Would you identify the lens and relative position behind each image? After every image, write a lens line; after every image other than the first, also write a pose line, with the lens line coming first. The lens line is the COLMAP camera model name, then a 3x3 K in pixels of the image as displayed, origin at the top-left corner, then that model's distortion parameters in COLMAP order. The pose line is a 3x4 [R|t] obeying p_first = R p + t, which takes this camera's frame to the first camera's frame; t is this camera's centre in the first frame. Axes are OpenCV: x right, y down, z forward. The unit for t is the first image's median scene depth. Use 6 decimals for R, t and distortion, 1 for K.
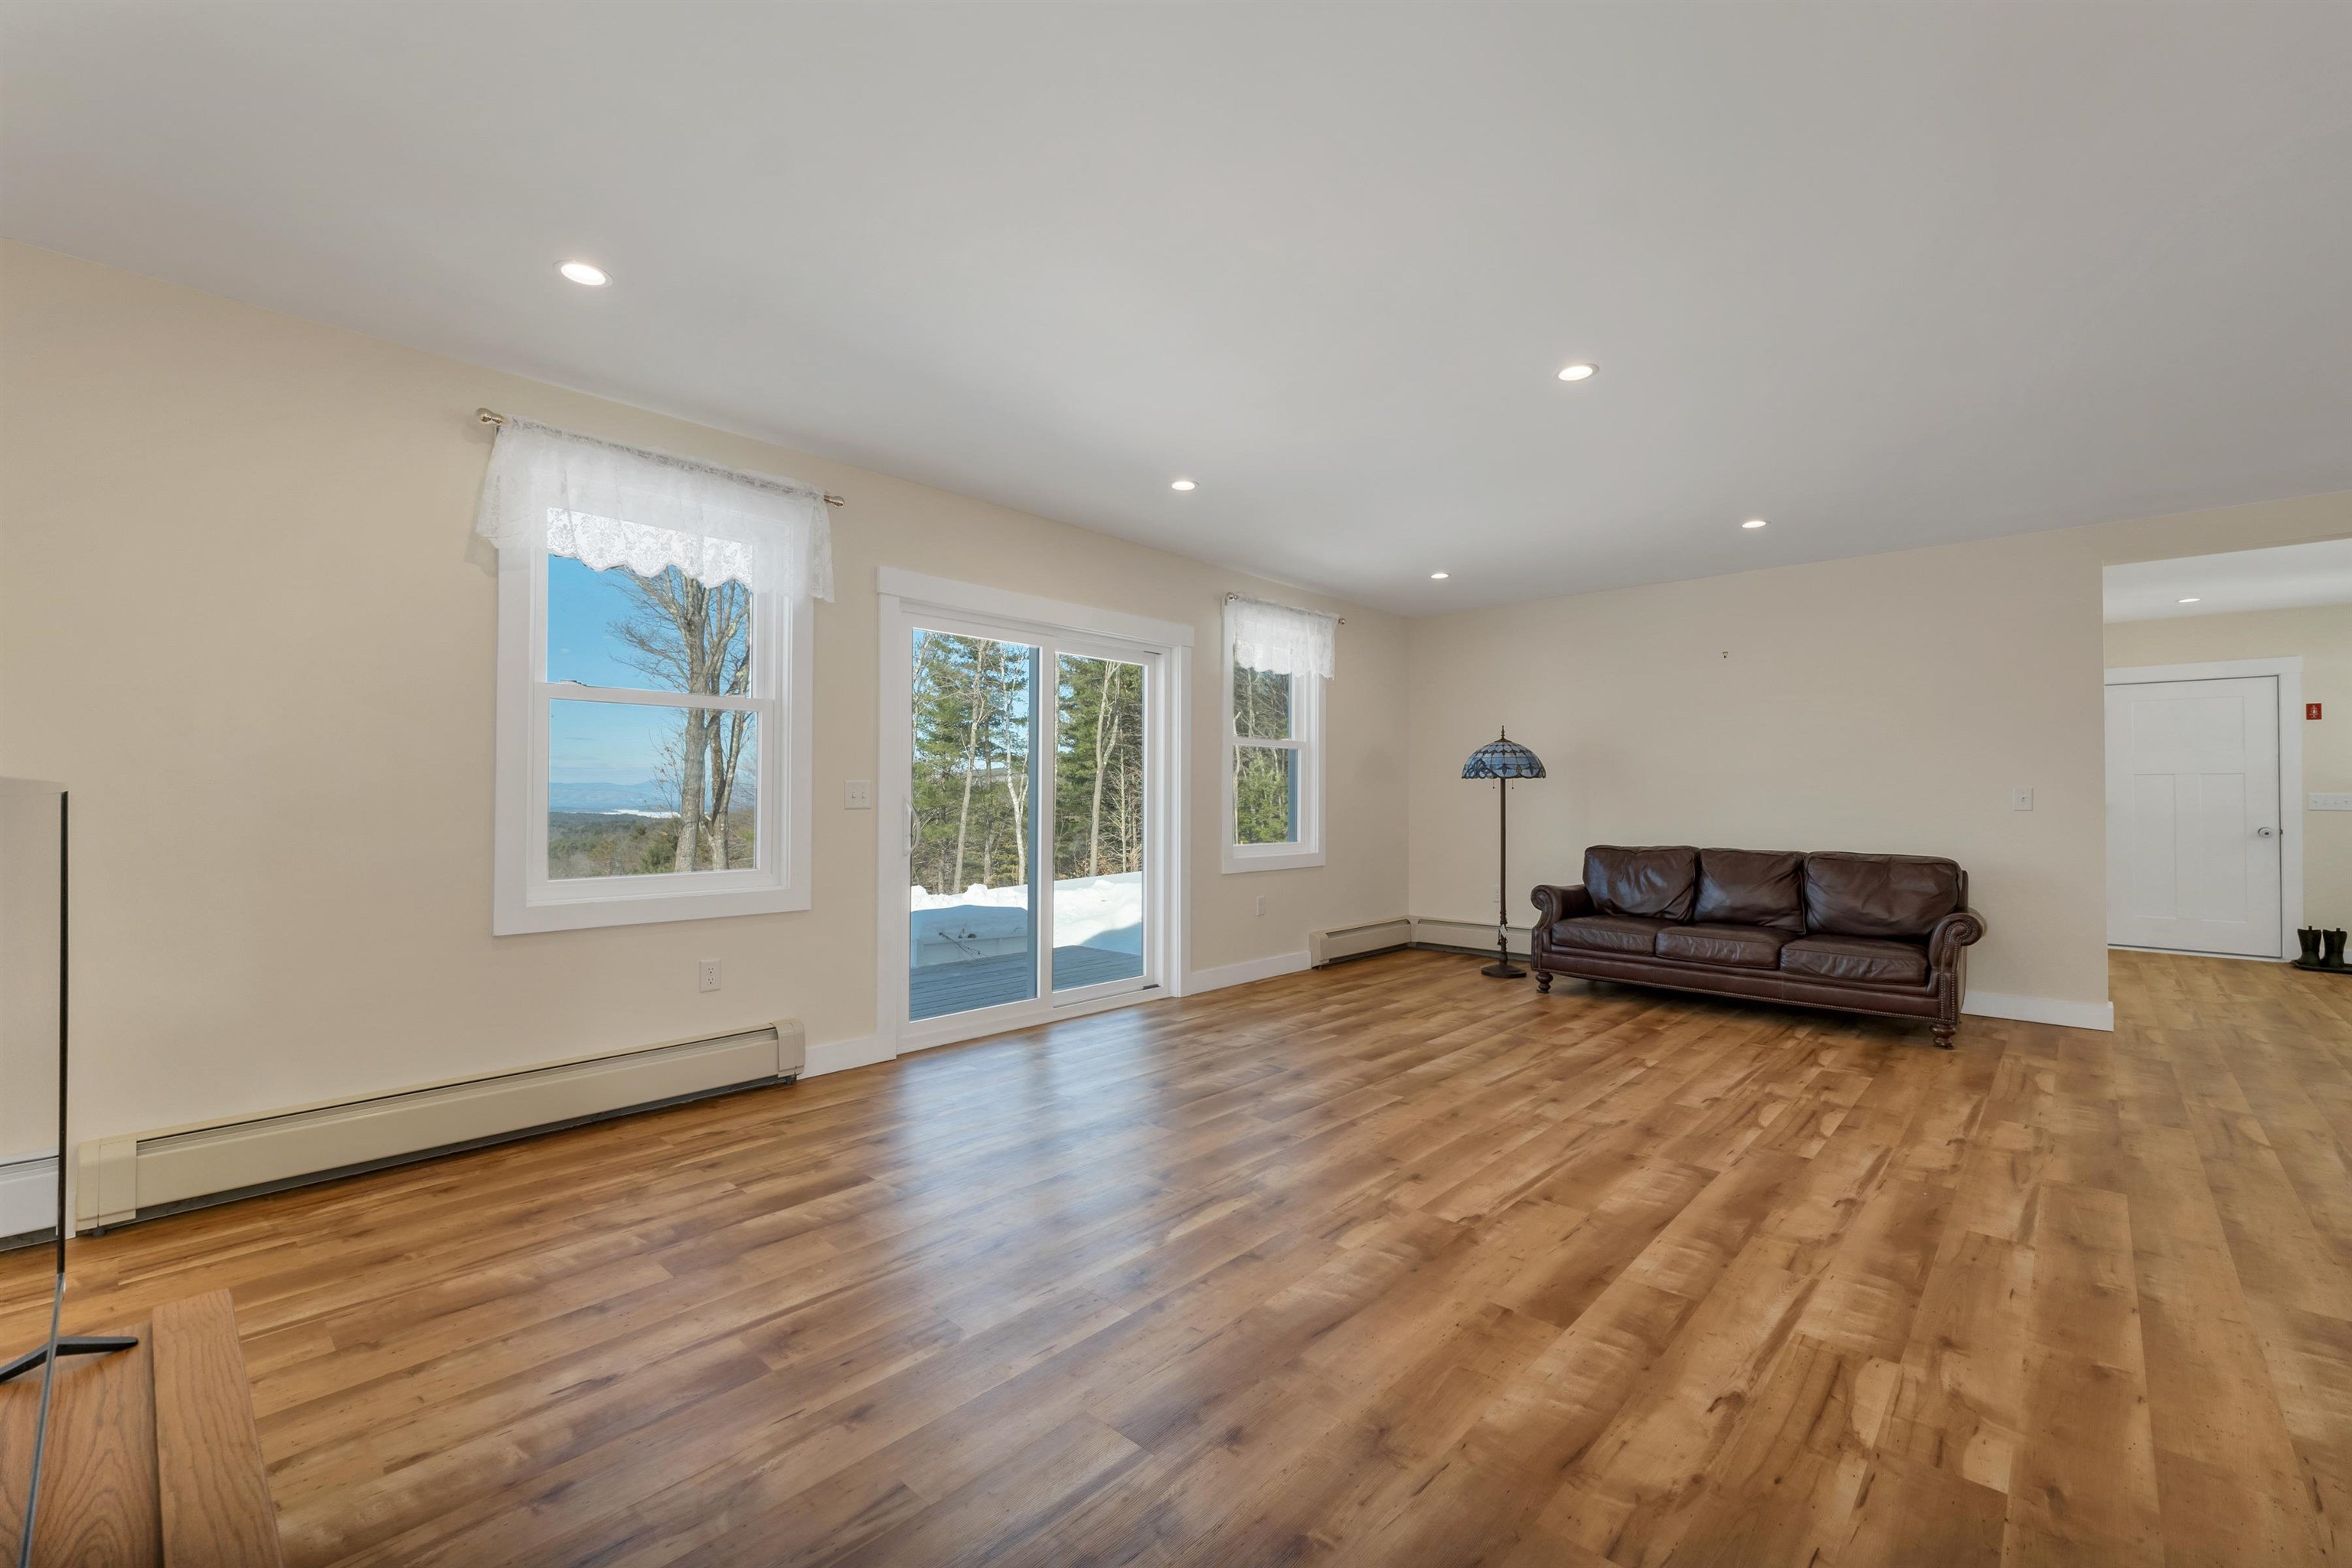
lens RADIAL K [[983.3, 0, 1163.9], [0, 983.3, 777.6], [0, 0, 1]] dist [0.001138, 0.000753]
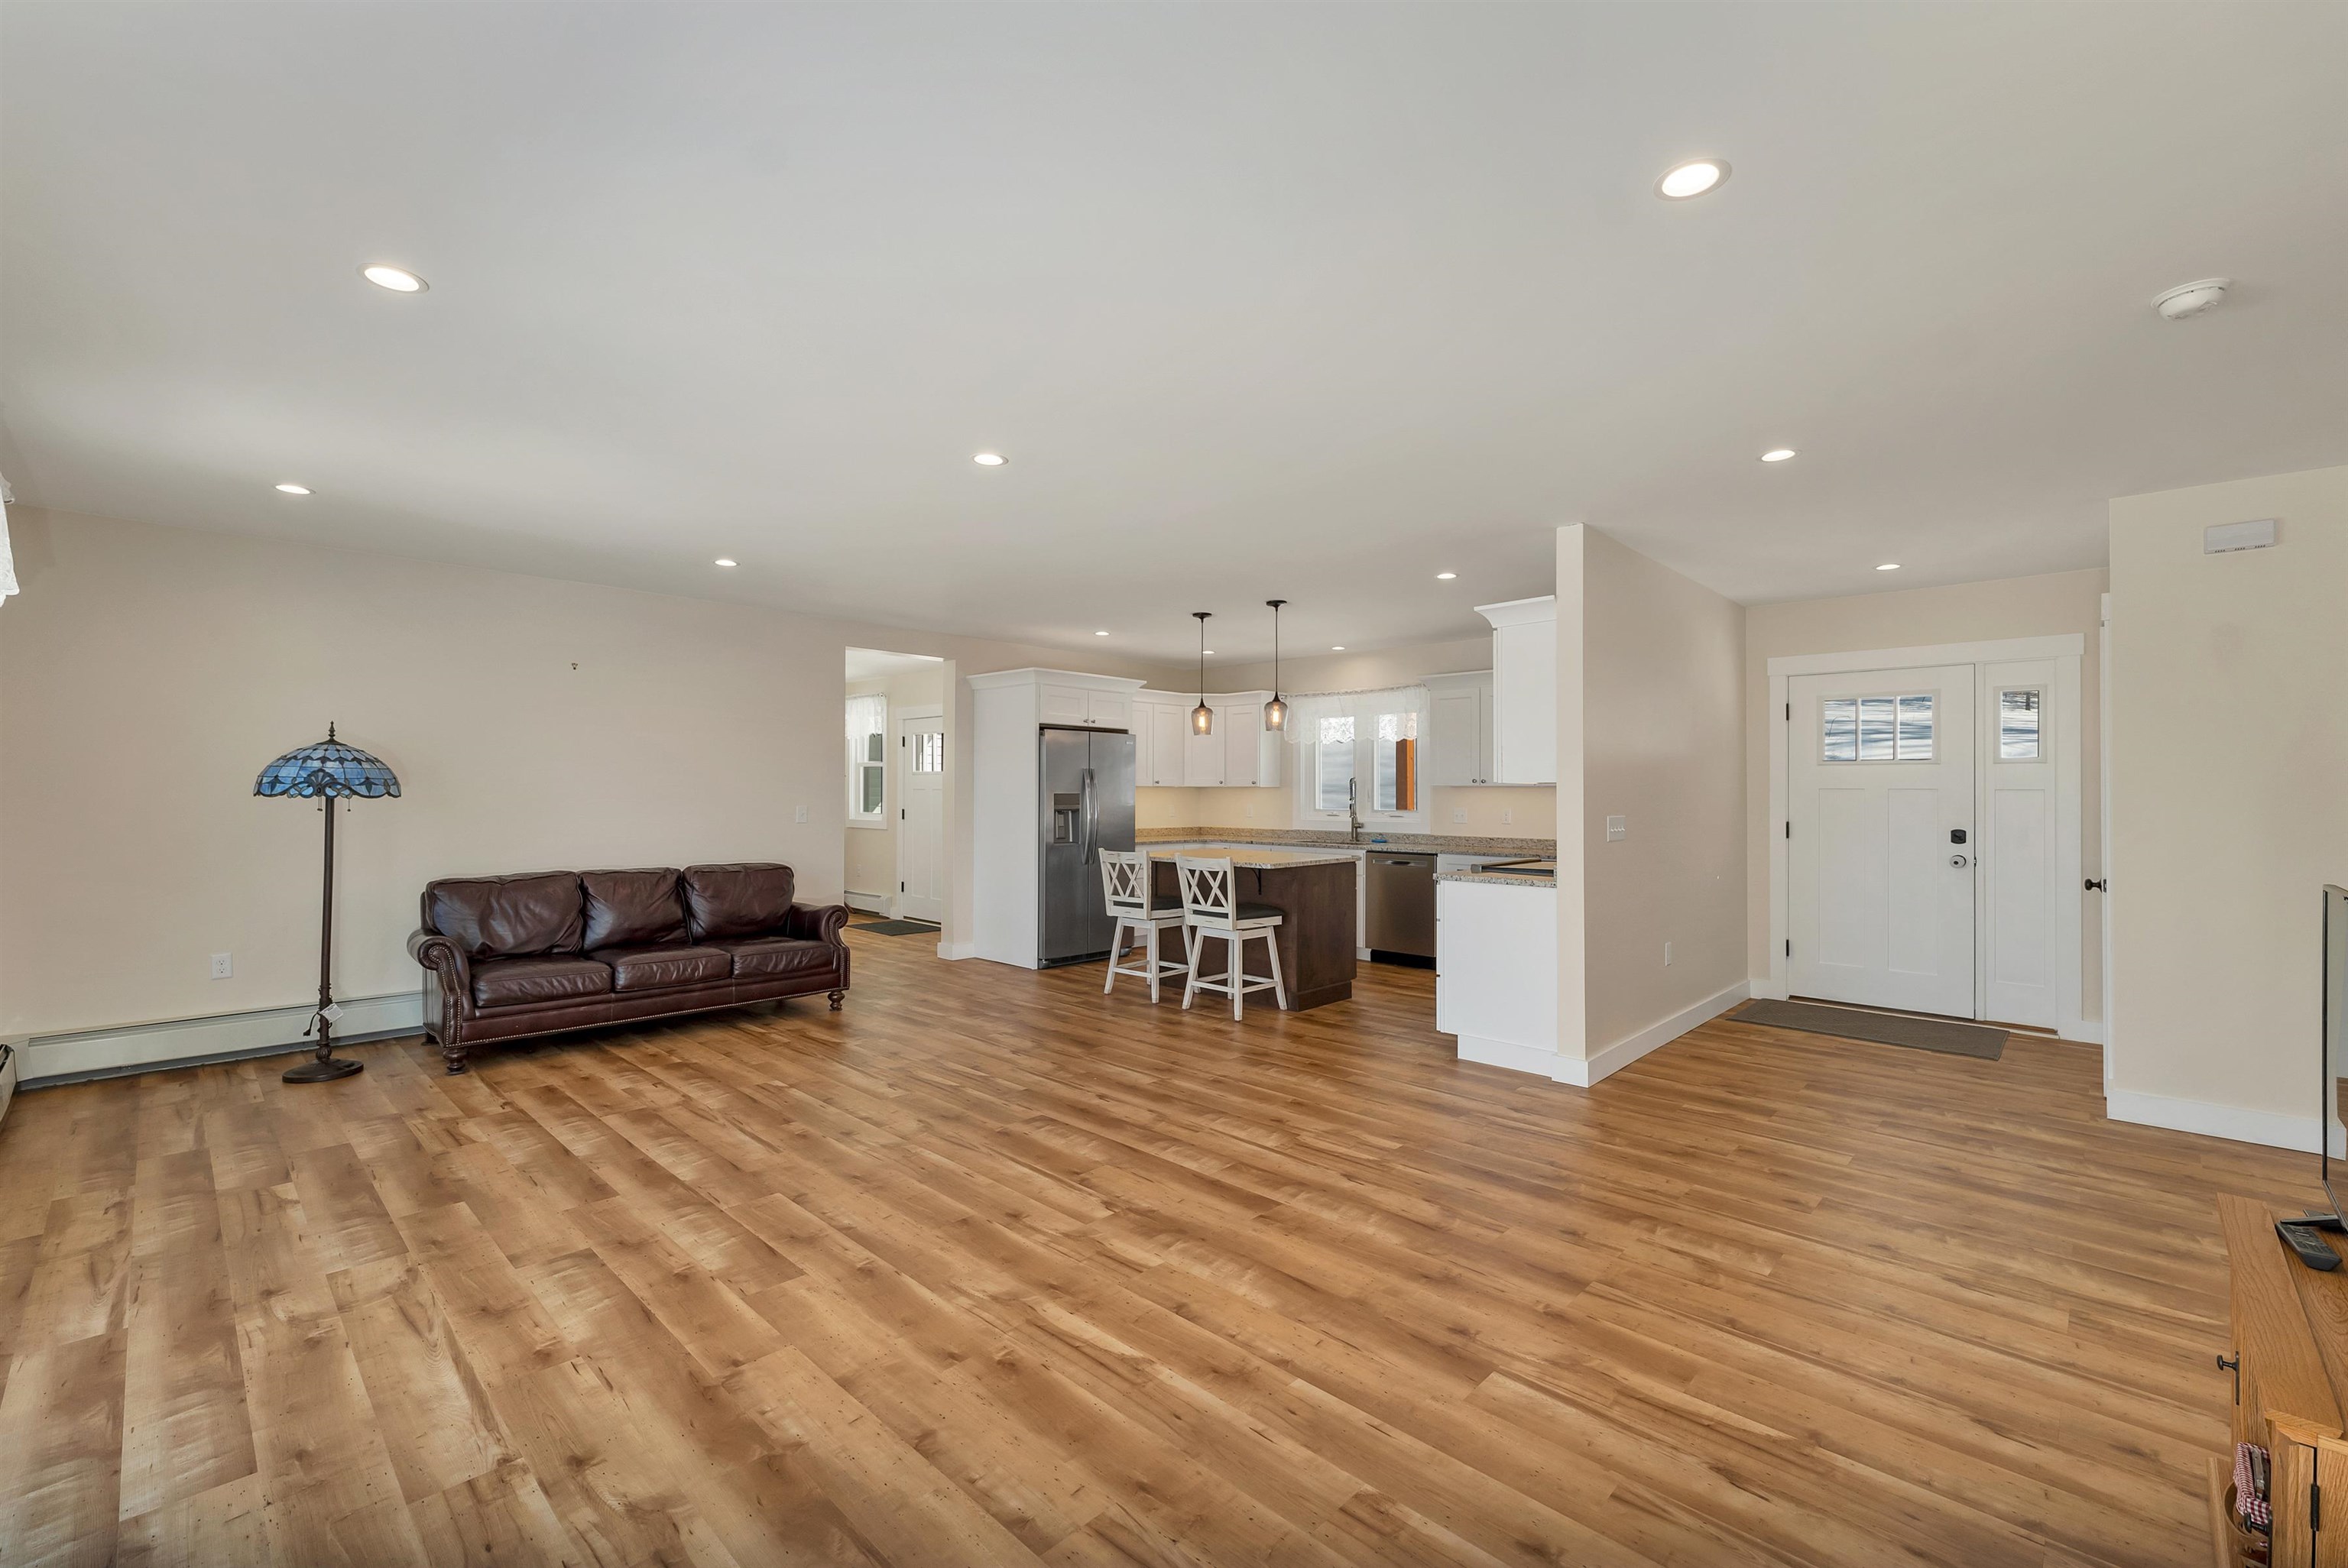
lens RADIAL K [[981.5, 0, 1183.6], [0, 981.5, 771.8], [0, 0, 1]] dist [0.001138, 0.000753]
pose [[0.002415, 0.018767, 0.999821, -0.579251], [-0.025114, 0.999510, -0.018700, -0.030832], [-0.999682, -0.025065, 0.002885, 0.621445]]
